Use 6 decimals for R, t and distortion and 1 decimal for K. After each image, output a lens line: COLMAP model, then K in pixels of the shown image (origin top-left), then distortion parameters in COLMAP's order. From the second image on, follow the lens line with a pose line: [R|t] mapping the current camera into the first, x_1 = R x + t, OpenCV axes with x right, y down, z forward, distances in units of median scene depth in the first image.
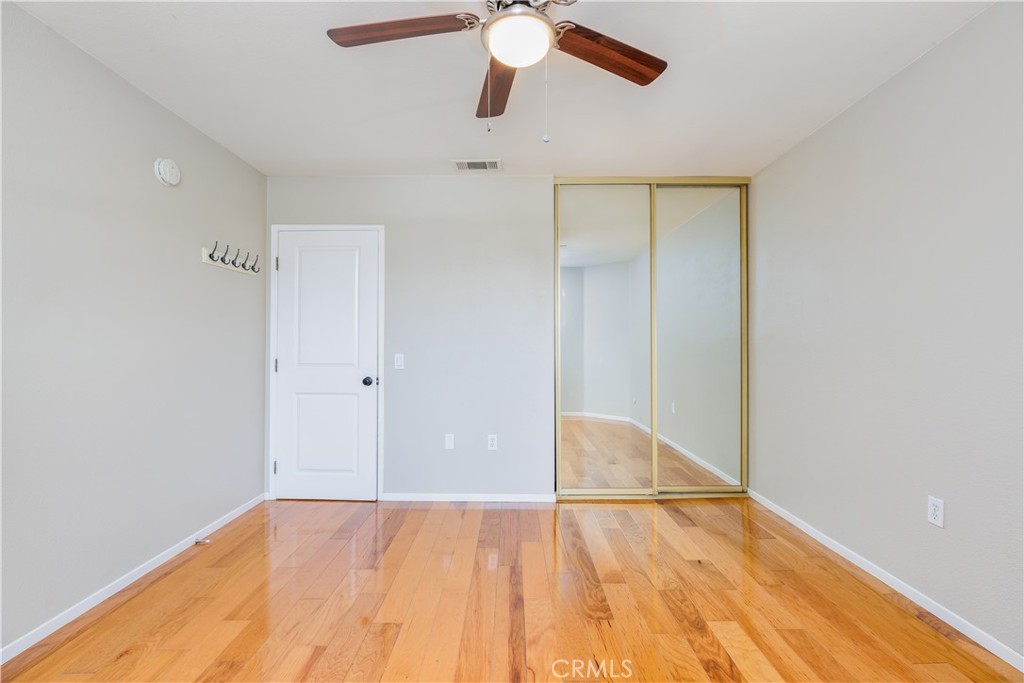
lens RADIAL K [[466.9, 0, 508.9], [0, 466.9, 341.3], [0, 0, 1]] dist [0.001468, 0.000393]
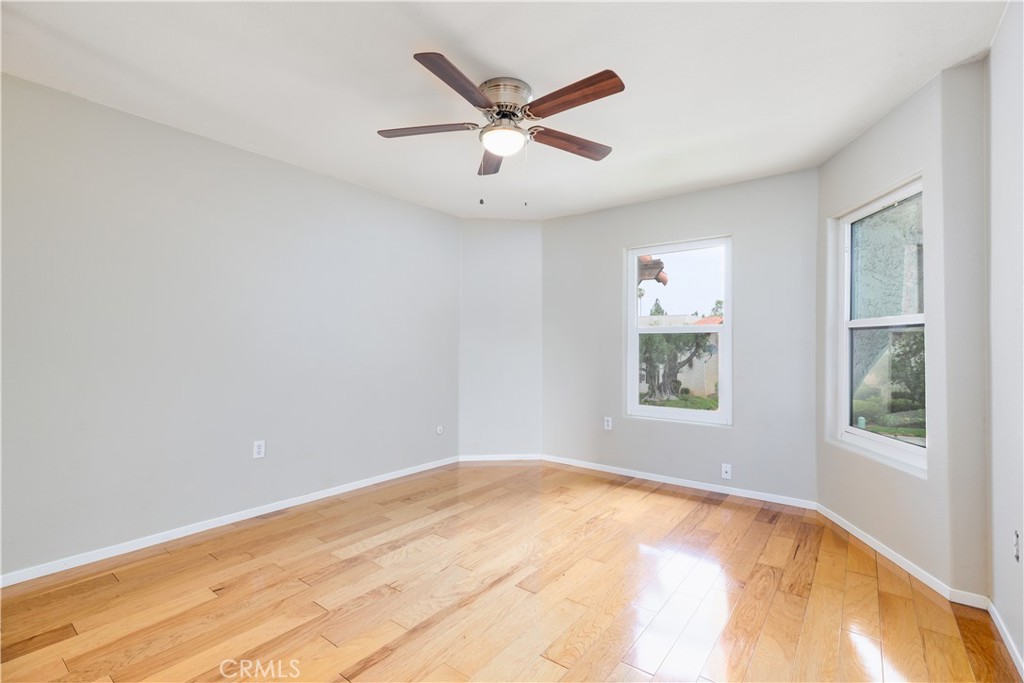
lens RADIAL K [[466.9, 0, 510.9], [0, 466.9, 342.5], [0, 0, 1]] dist [0.001468, 0.000393]
pose [[-0.793325, -0.000244, 0.608799, -0.737928], [-0.005023, 0.999969, -0.006144, 0.007798], [-0.608778, -0.007932, -0.793301, 1.768922]]
